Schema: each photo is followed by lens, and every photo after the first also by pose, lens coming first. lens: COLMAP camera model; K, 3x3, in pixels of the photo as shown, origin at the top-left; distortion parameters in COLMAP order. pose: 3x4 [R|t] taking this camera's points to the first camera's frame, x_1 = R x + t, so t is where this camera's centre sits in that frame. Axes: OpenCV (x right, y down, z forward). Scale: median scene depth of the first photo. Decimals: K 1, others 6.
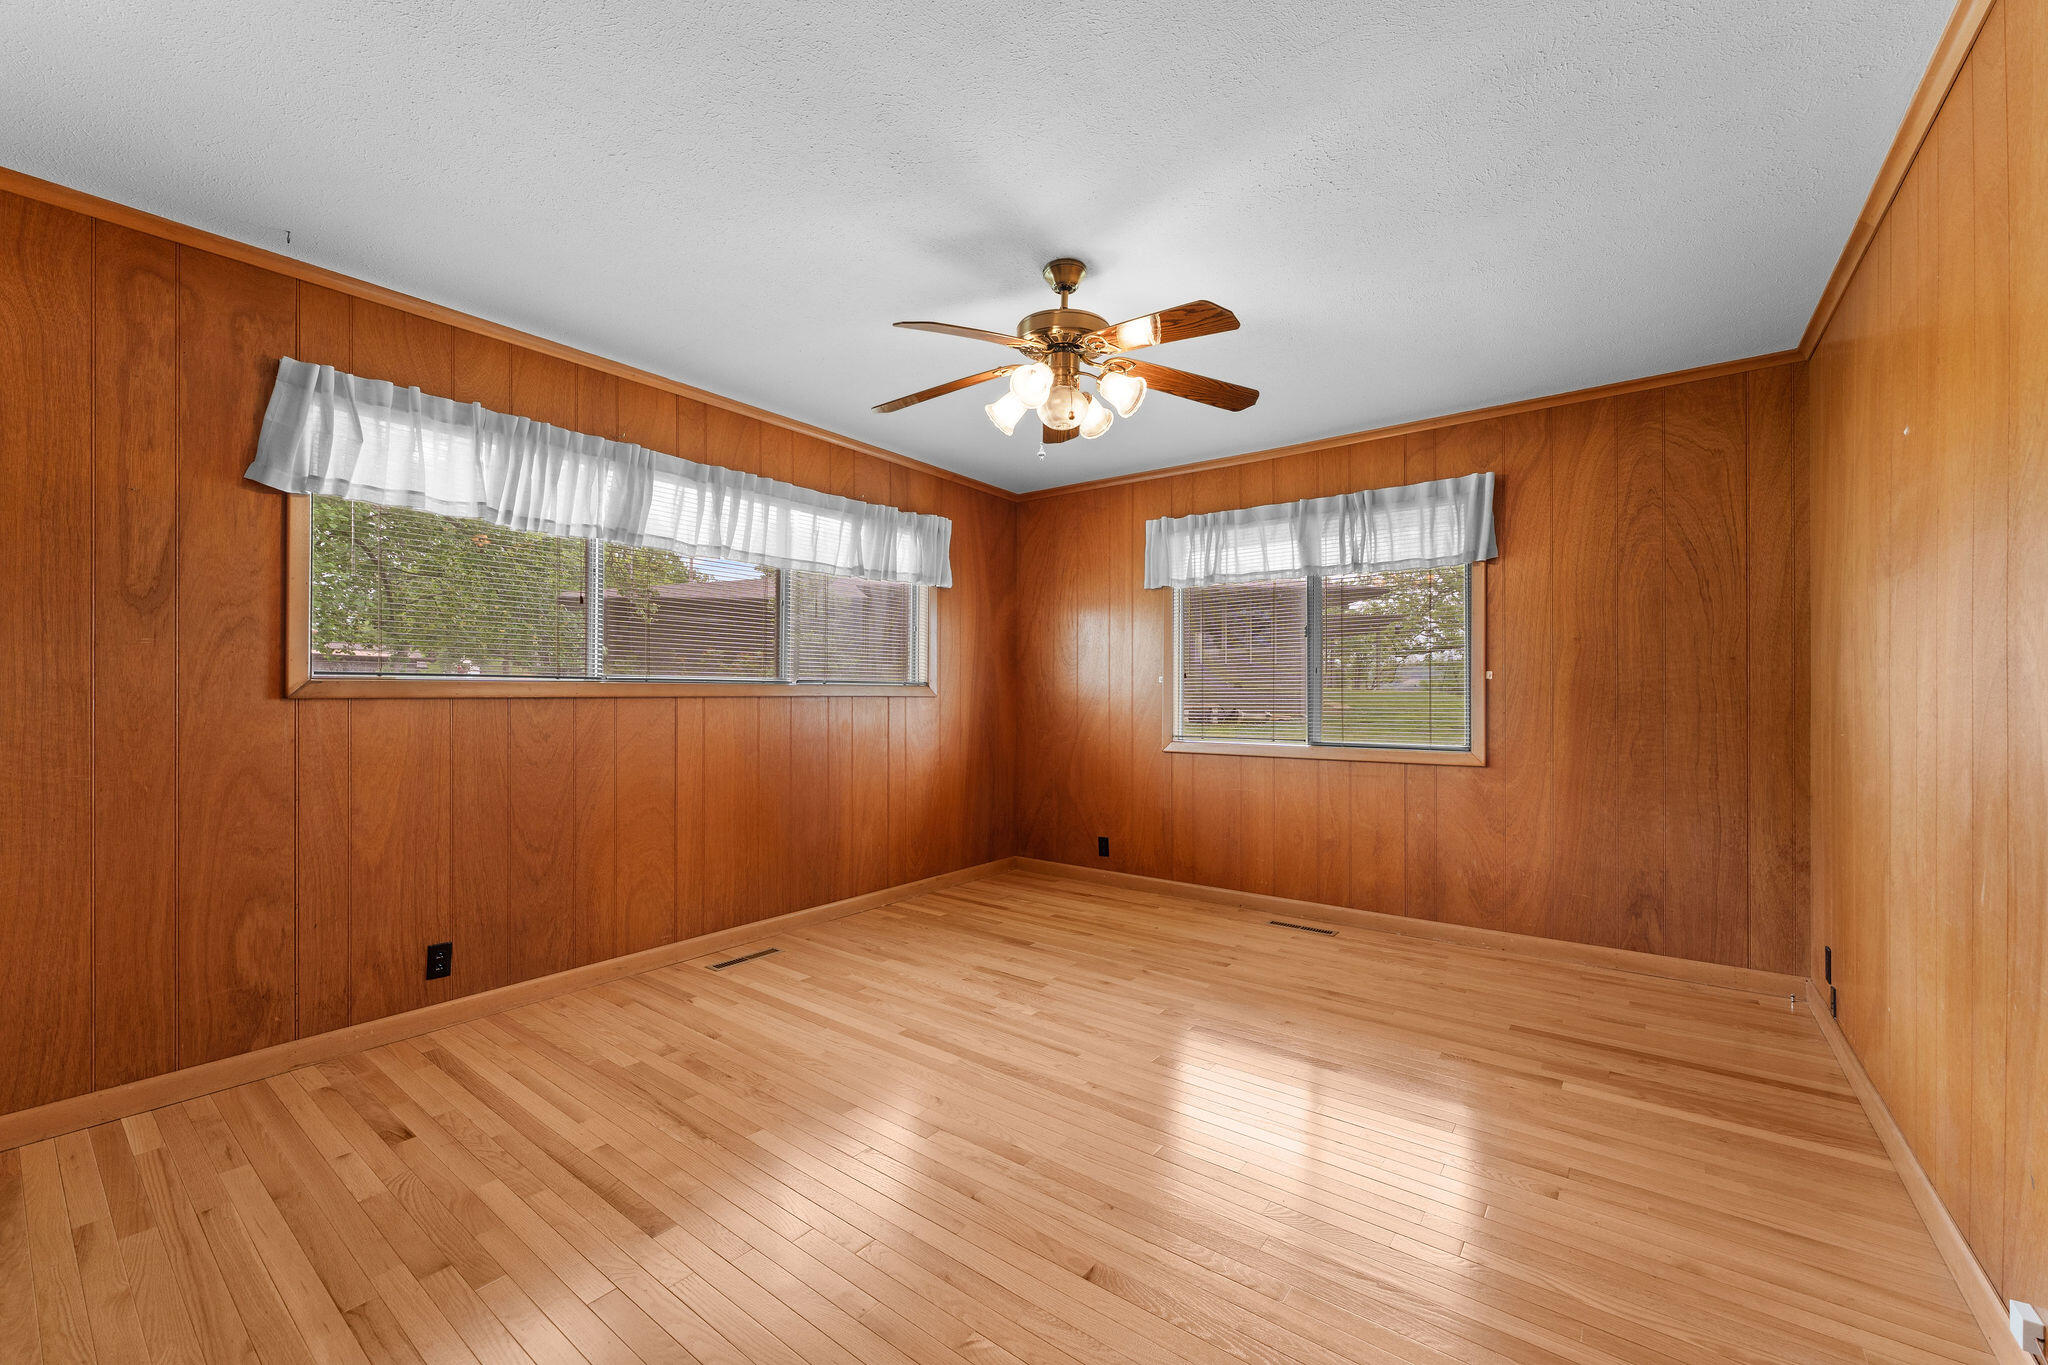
lens RADIAL K [[816.9, 0, 1015.8], [0, 816.9, 689.3], [0, 0, 1]] dist [0.000554, -0.000904]
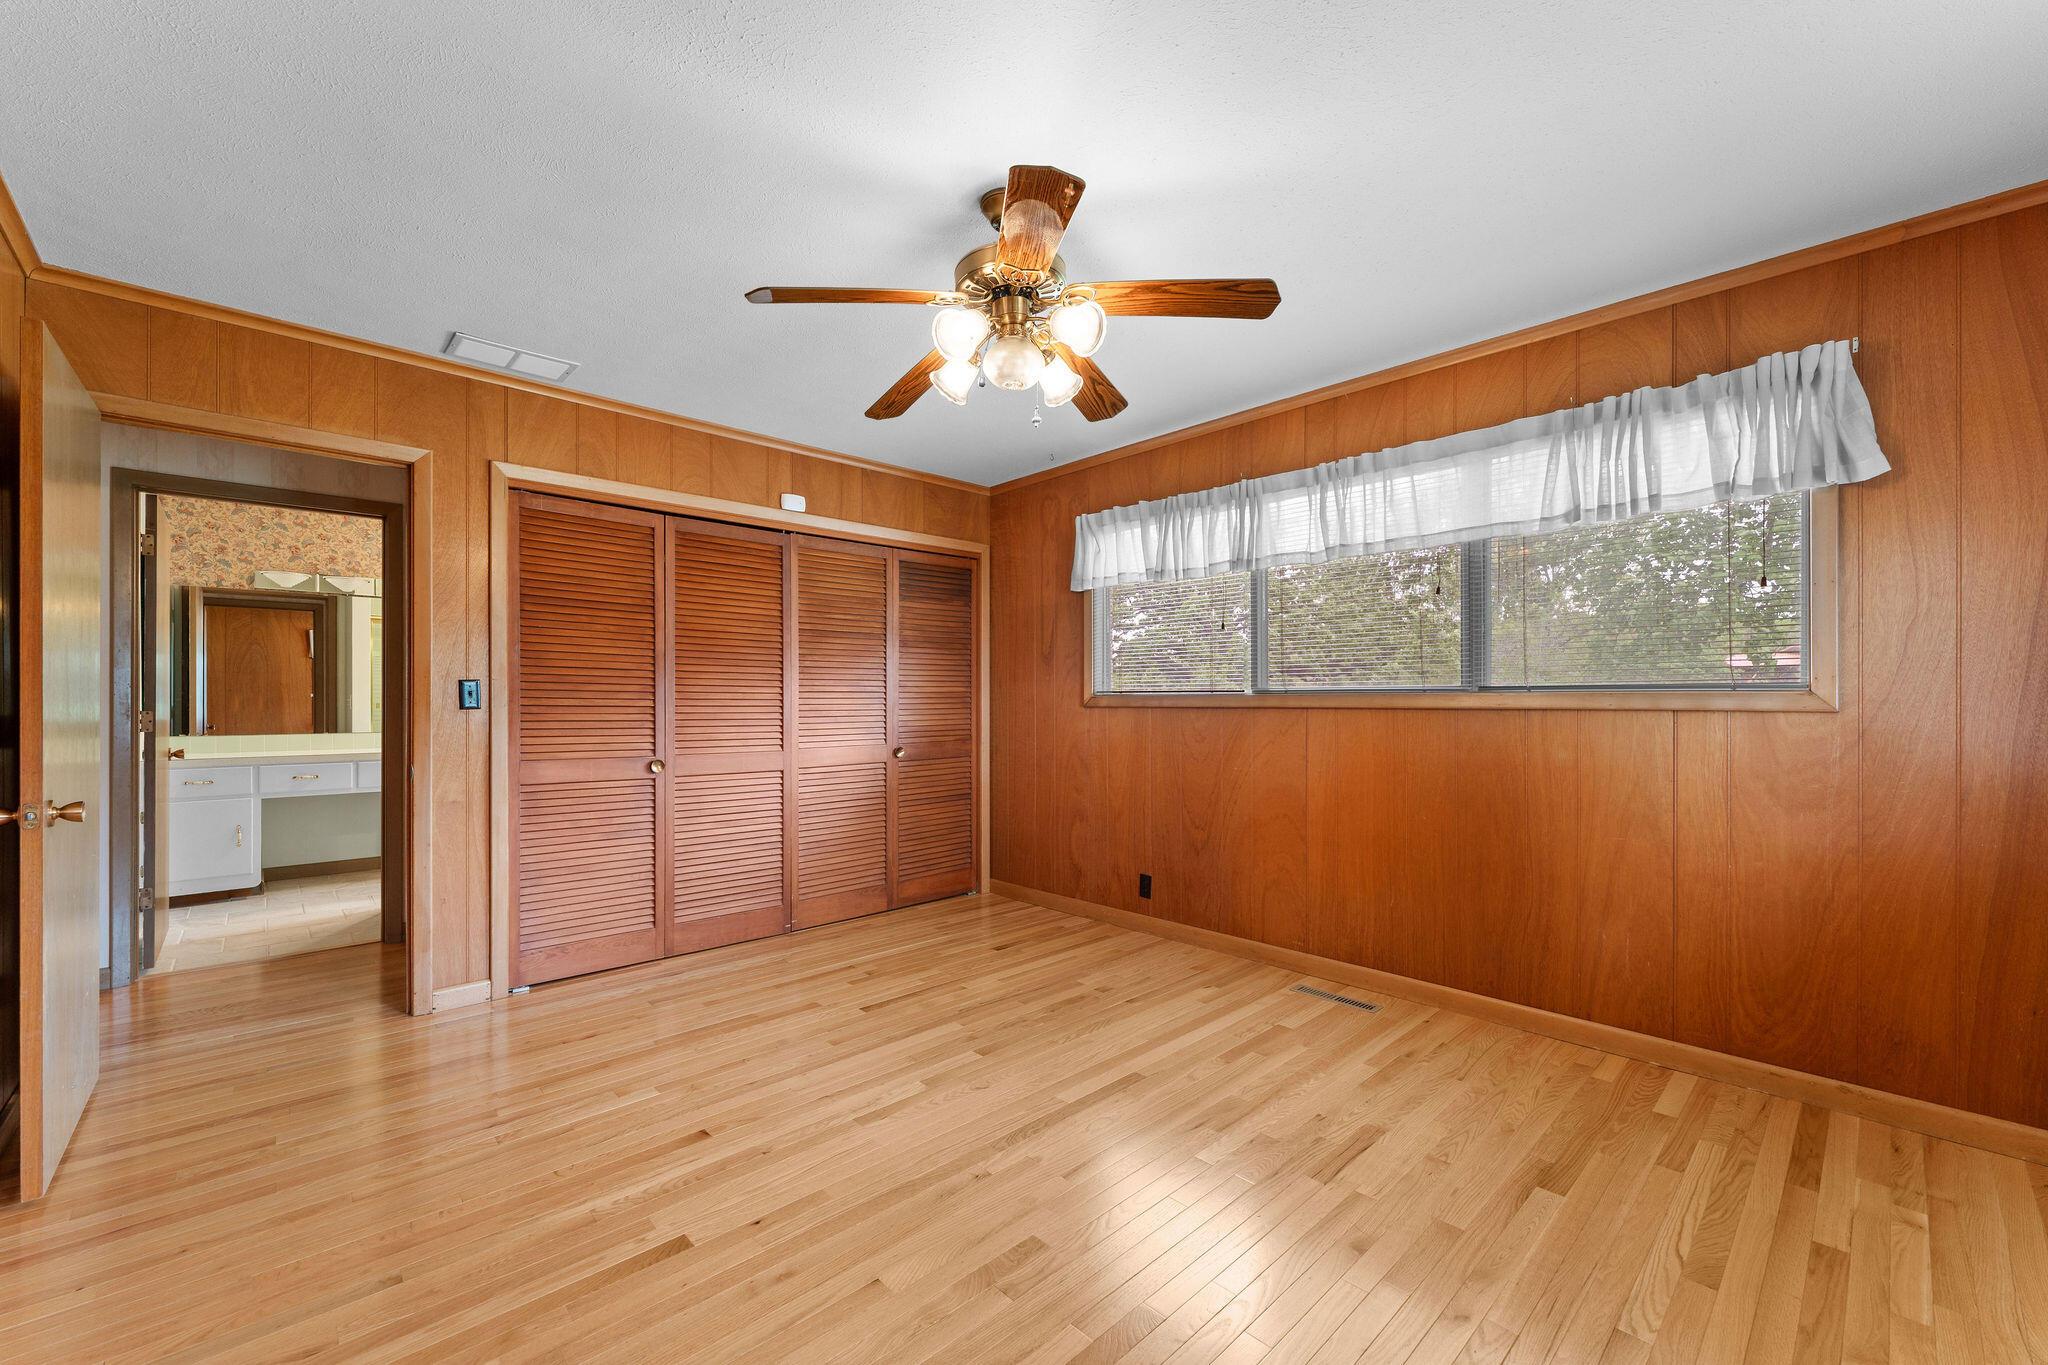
lens RADIAL K [[816.9, 0, 1014.5], [0, 816.9, 696.6], [0, 0, 1]] dist [0.000554, -0.000904]
pose [[-0.160125, -0.007510, -0.987068, 0.664850], [0.005465, 0.999949, -0.008494, 0.002712], [0.987082, -0.006755, -0.160075, 0.852673]]
